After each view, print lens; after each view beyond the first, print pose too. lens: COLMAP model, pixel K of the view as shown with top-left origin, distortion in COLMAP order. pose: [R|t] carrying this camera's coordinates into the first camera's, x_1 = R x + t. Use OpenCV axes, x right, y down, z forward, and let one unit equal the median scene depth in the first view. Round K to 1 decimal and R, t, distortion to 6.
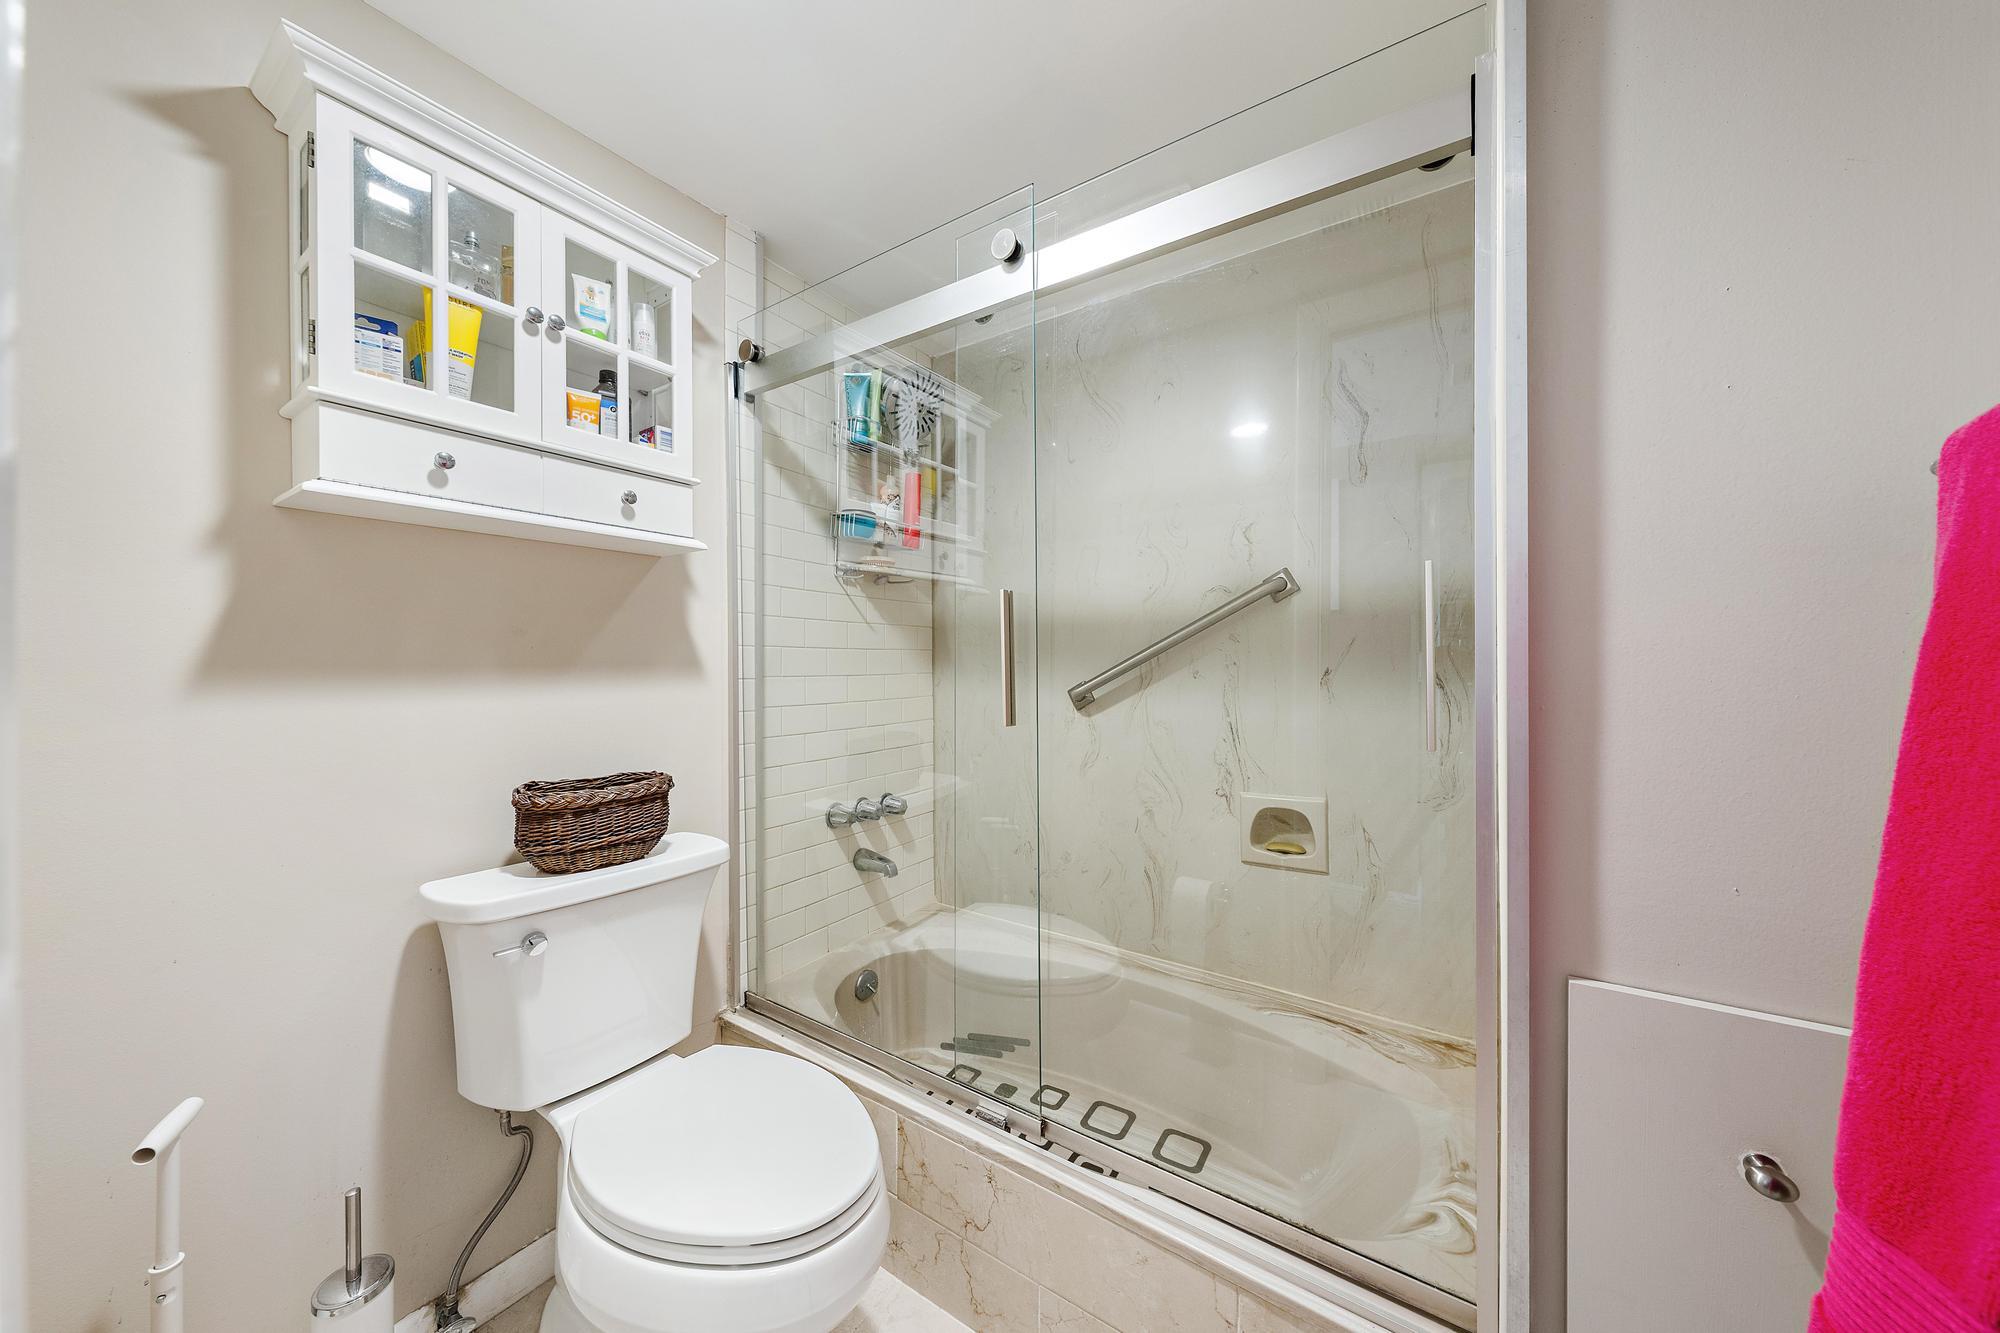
lens RADIAL K [[681.3, 0, 999.5], [0, 681.3, 665.1], [0, 0, 1]] dist [0.000013, -0.000010]
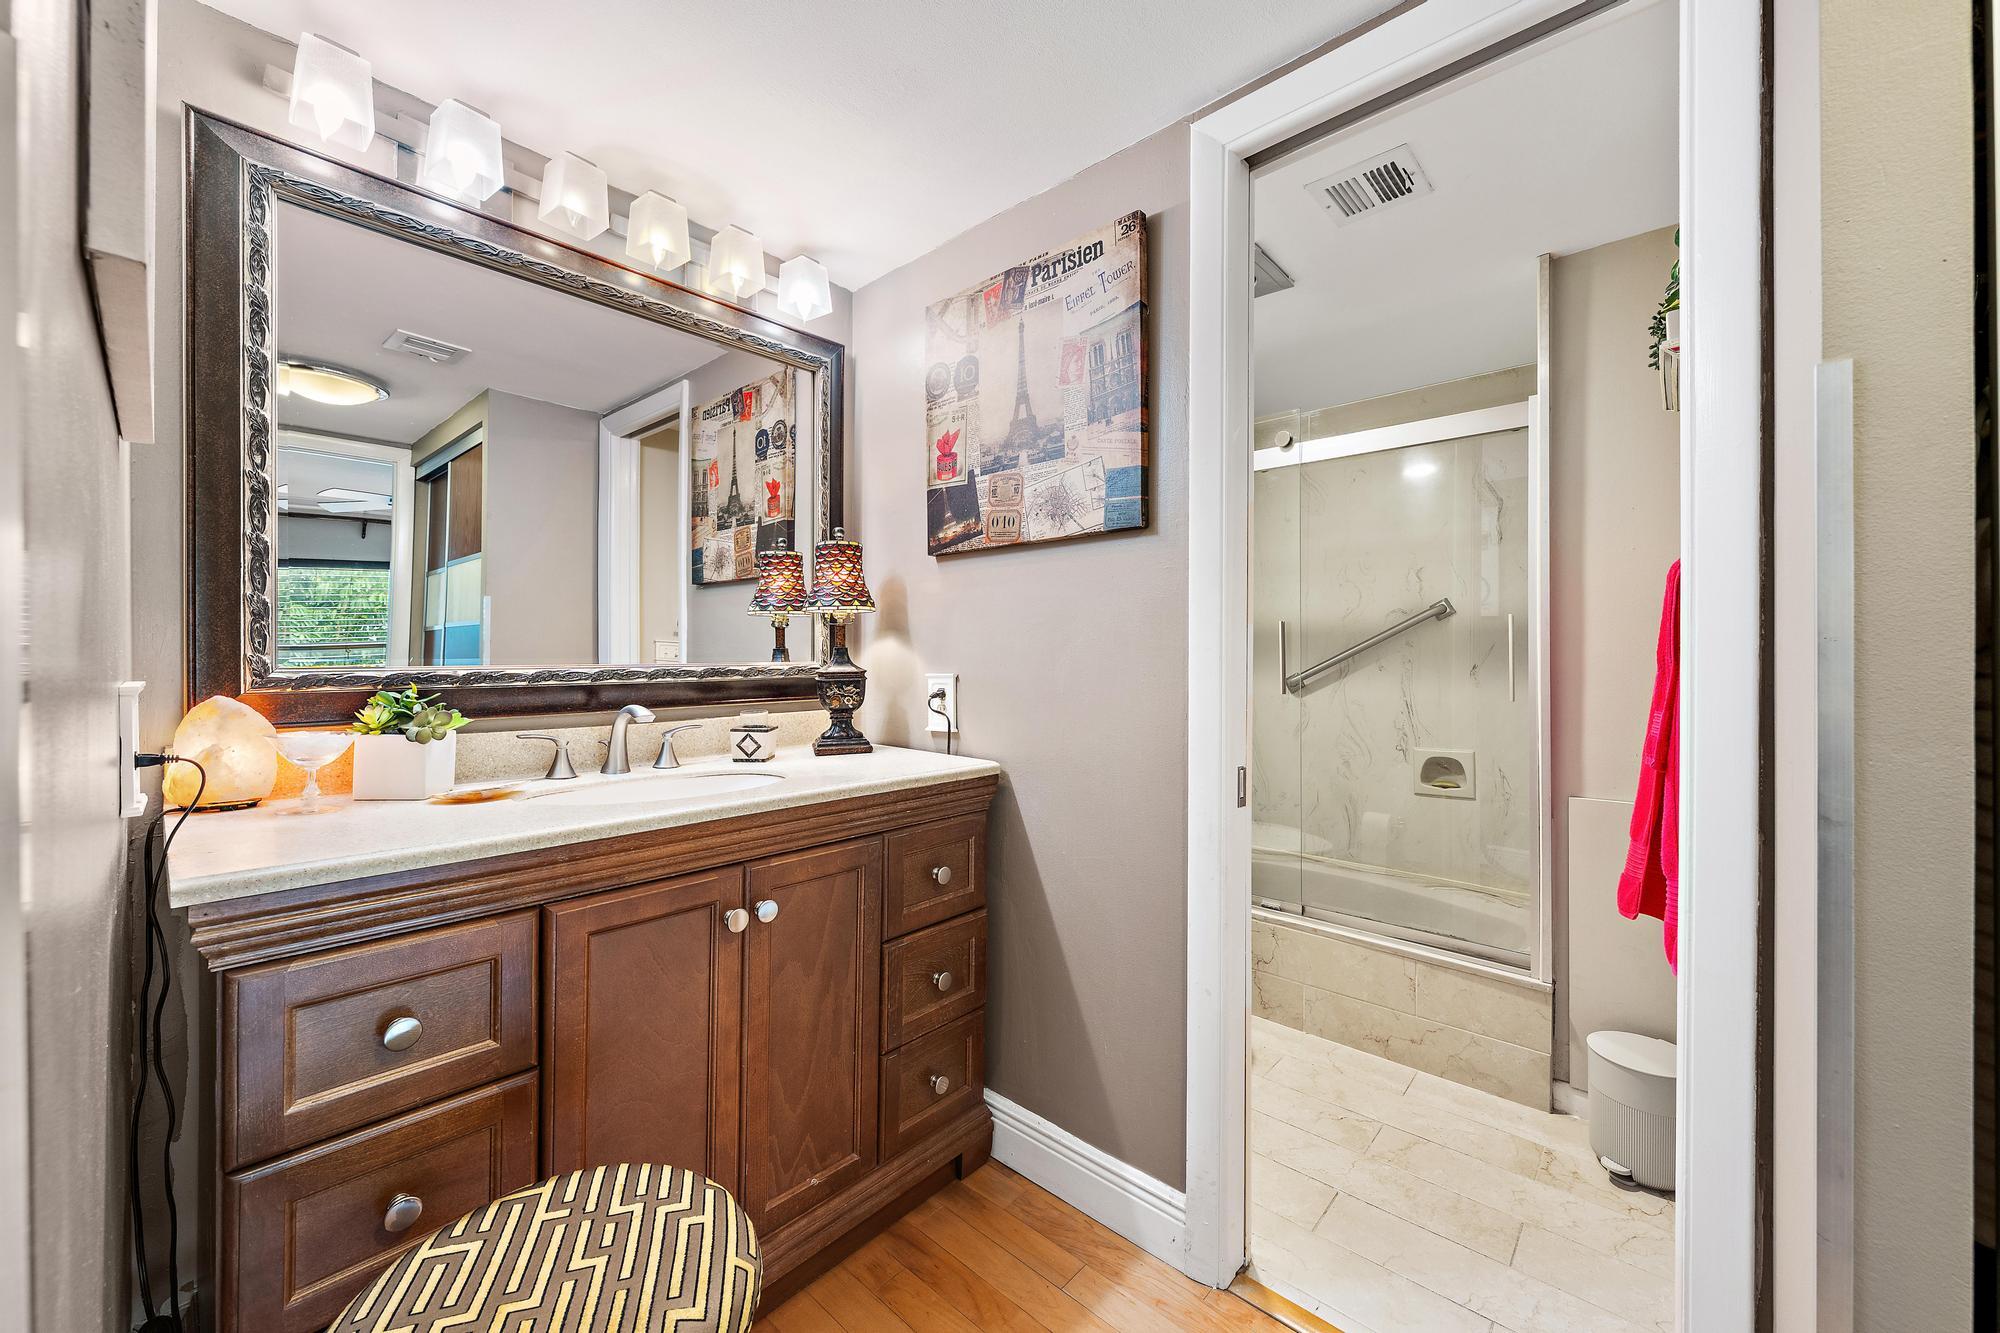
lens RADIAL K [[765.9, 0, 996.7], [0, 765.9, 656.6], [0, 0, 1]] dist [-0.000541, -0.000239]
pose [[0.989185, 0.004778, -0.146593, -0.306500], [-0.006186, 0.999939, -0.009148, 0.008626], [0.146540, 0.009956, 0.989155, -0.799521]]
